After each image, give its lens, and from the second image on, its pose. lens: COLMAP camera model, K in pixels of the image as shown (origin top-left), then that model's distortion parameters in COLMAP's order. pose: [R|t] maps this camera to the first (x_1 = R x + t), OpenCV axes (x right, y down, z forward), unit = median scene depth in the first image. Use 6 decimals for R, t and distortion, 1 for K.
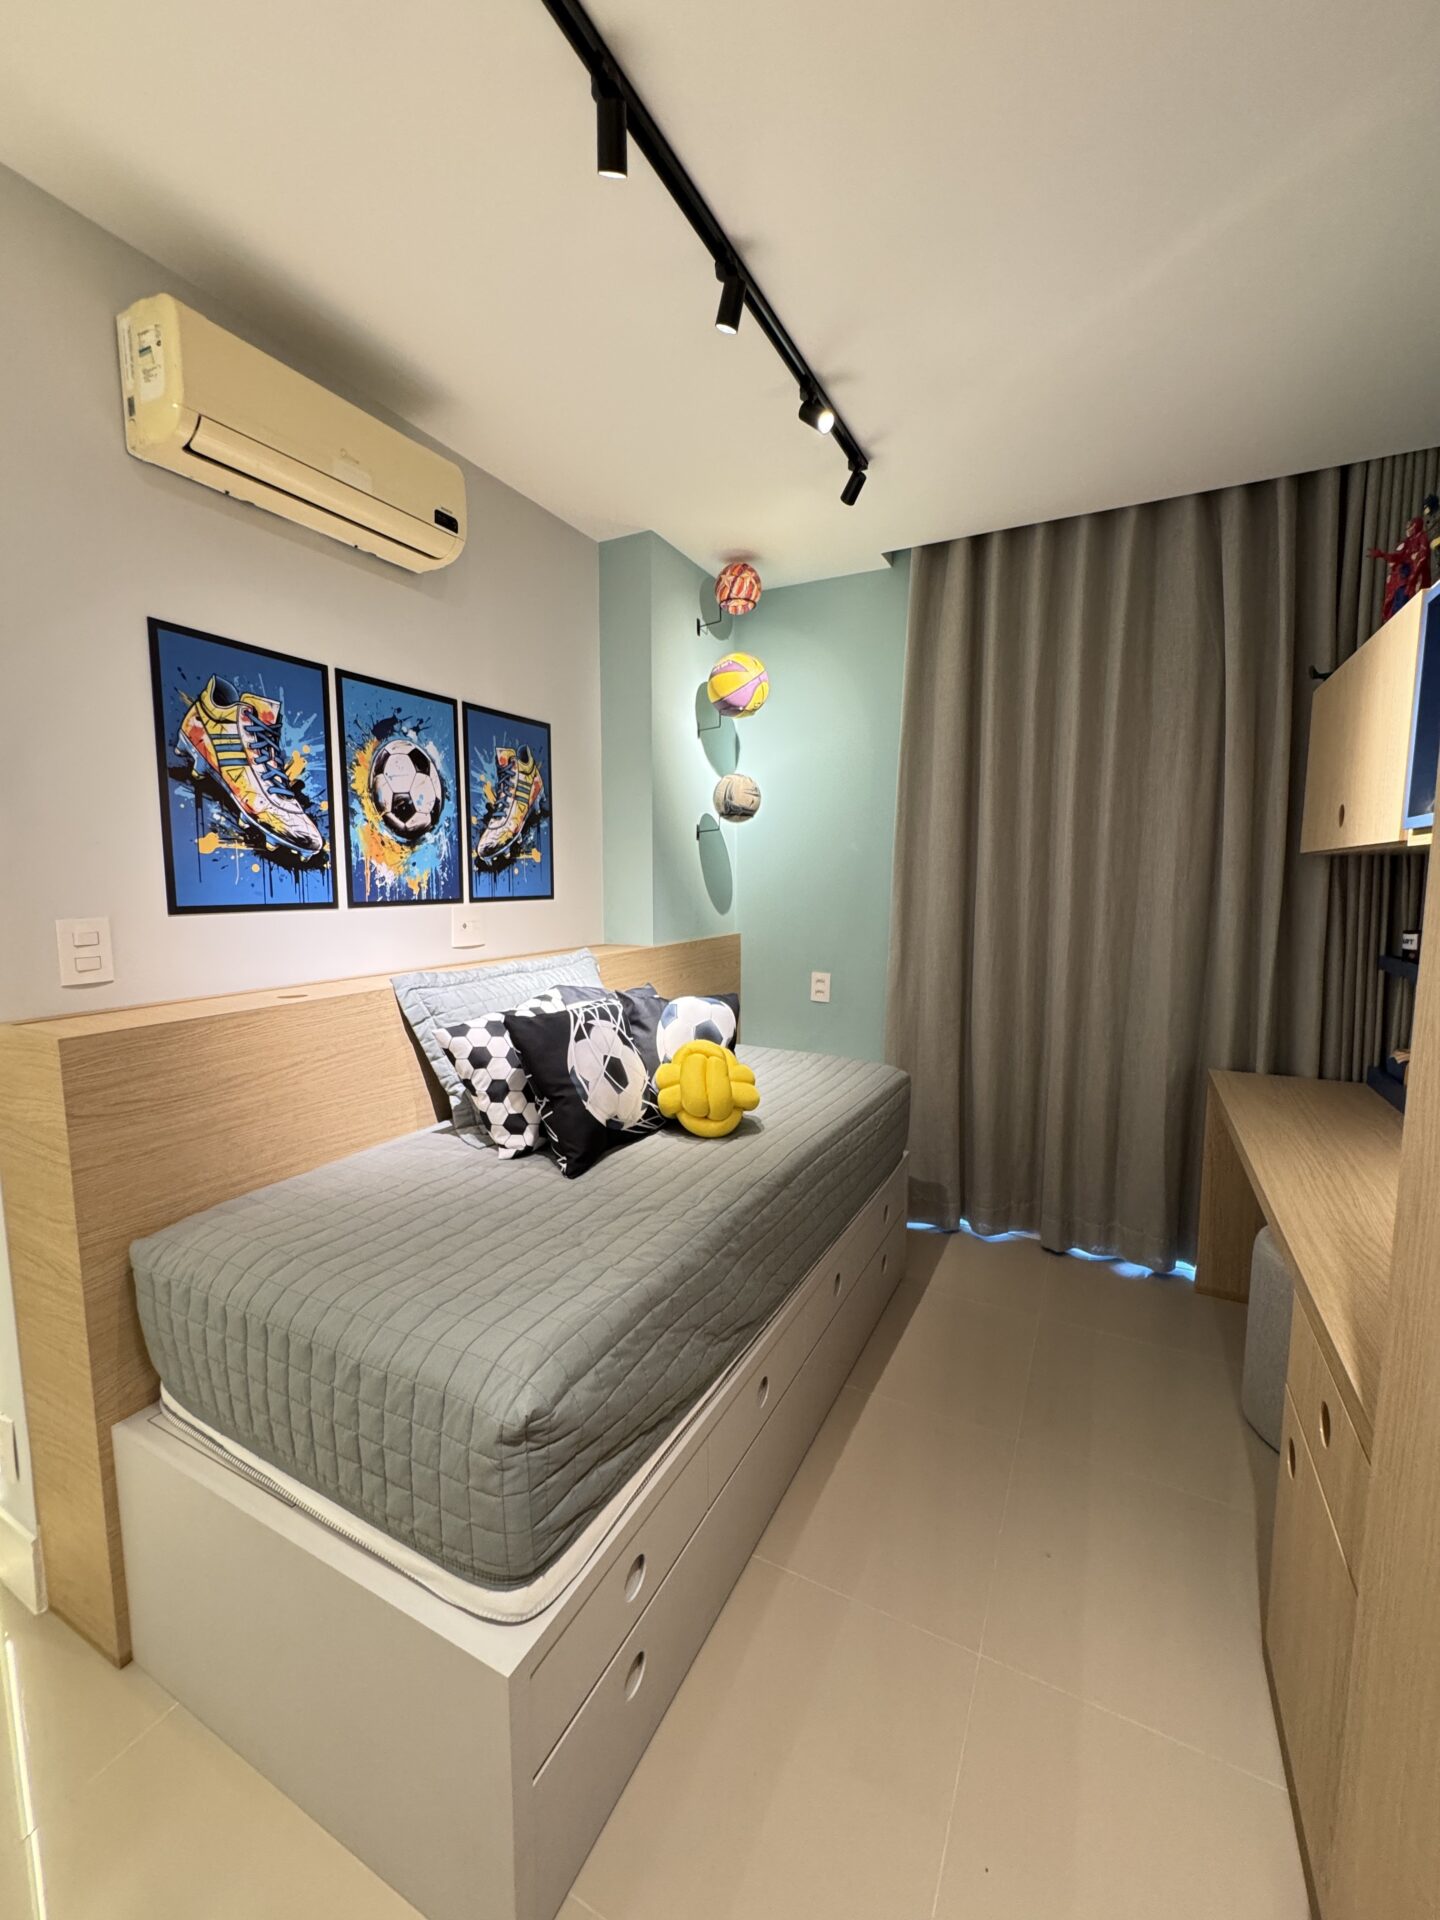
lens RADIAL K [[763.9, 0, 722.7], [0, 763.9, 964.1], [0, 0, 1]] dist [-0.002773, 0.000301]
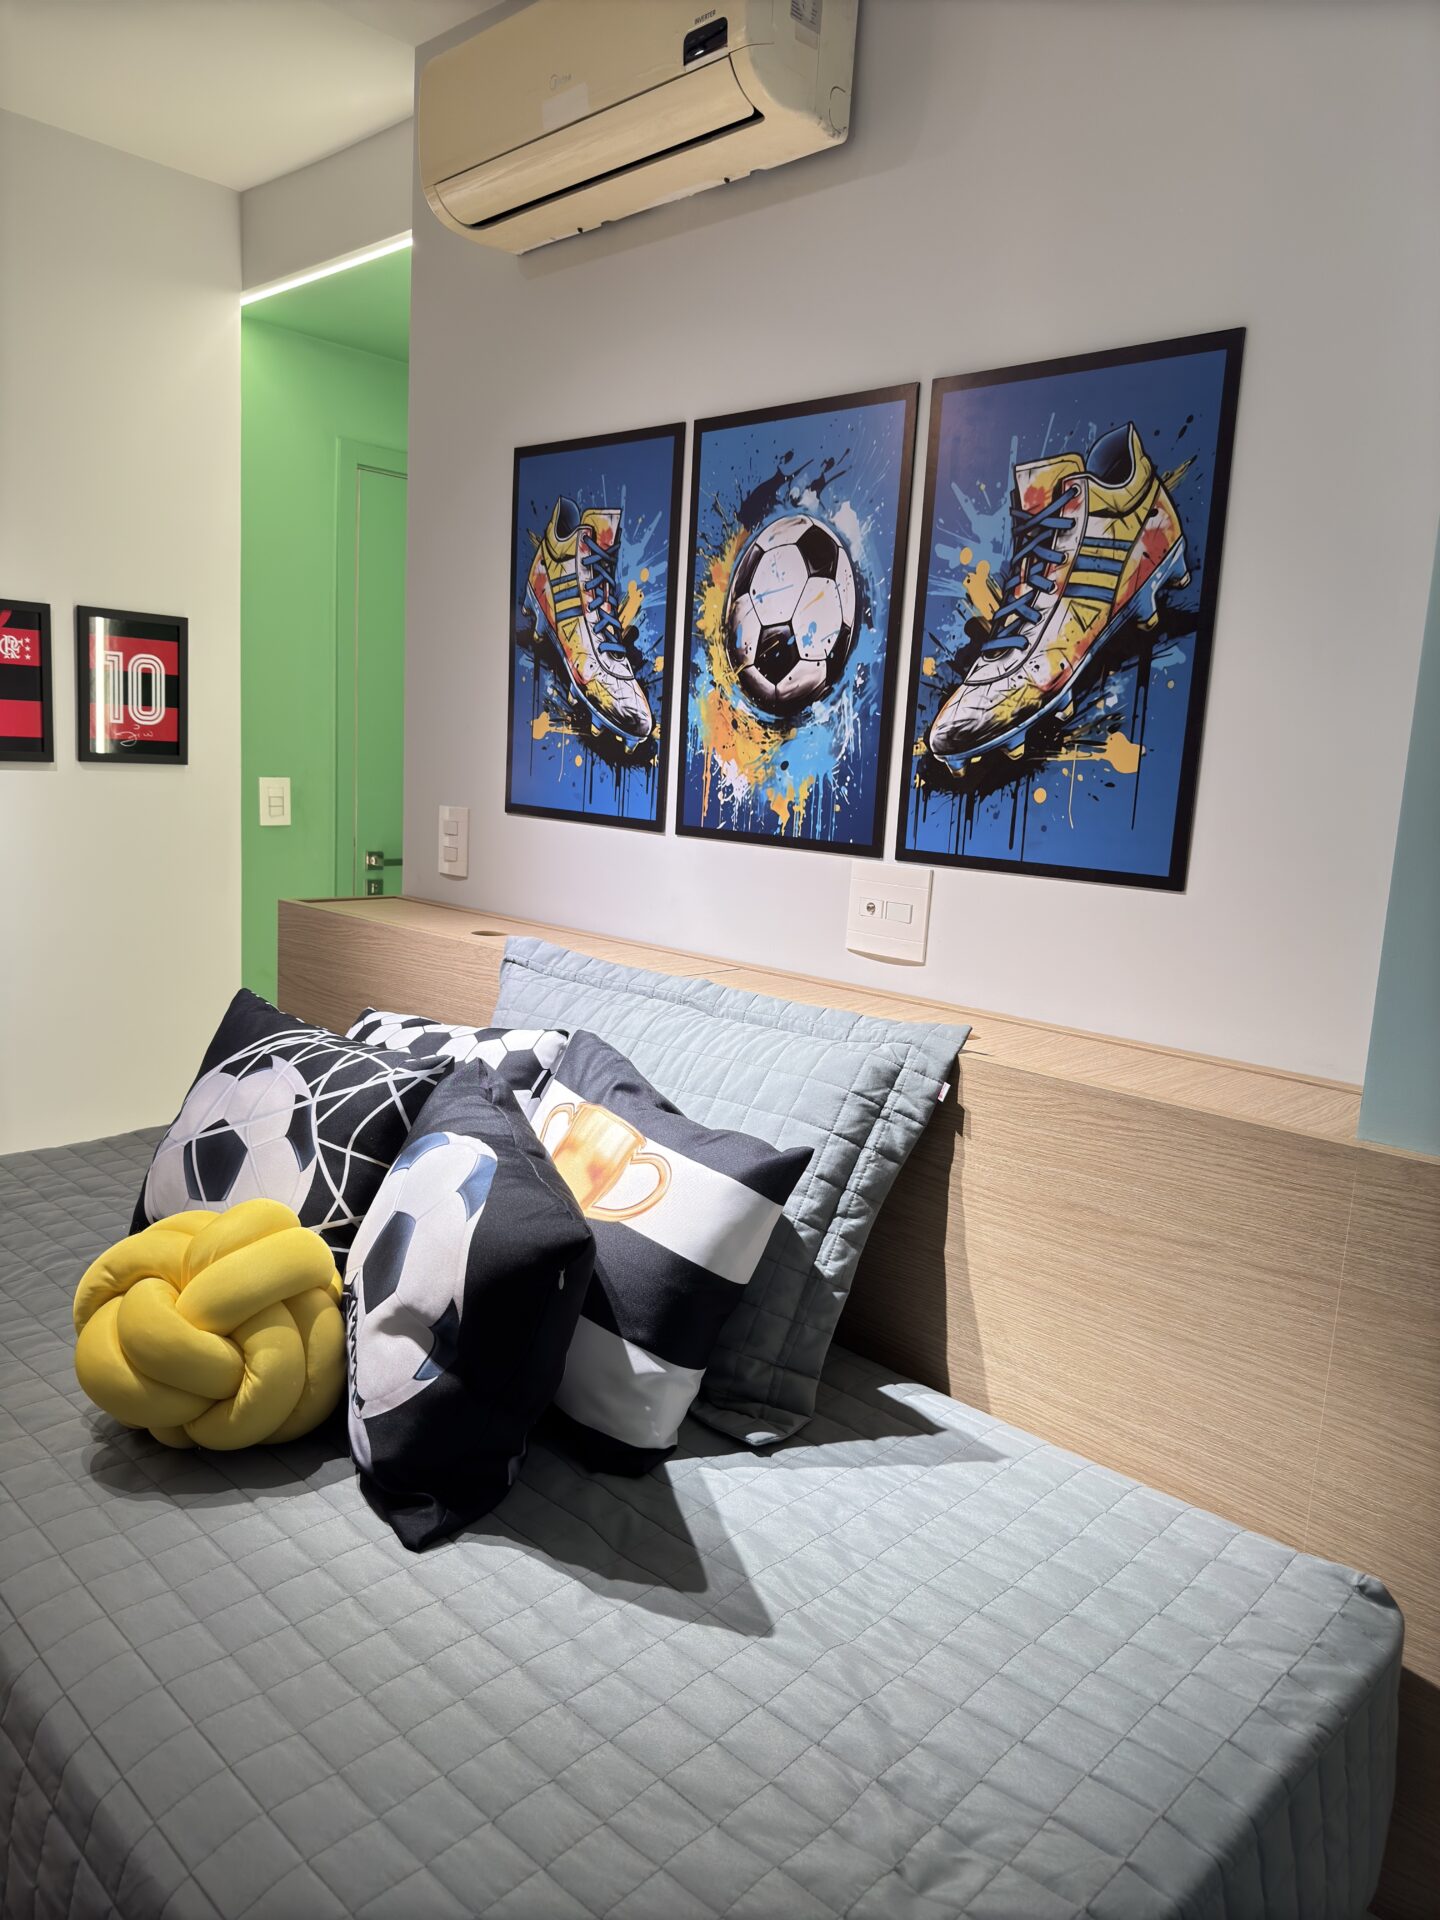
lens RADIAL K [[1351.8, 0, 718.4], [0, 1351.8, 978.8], [0, 0, 1]] dist [0.076191, -0.103191]
pose [[-0.278502, 0.144751, -0.949465, 0.516542], [-0.166853, 0.966253, 0.196253, -0.175380], [0.945831, 0.213077, -0.244951, 1.302339]]
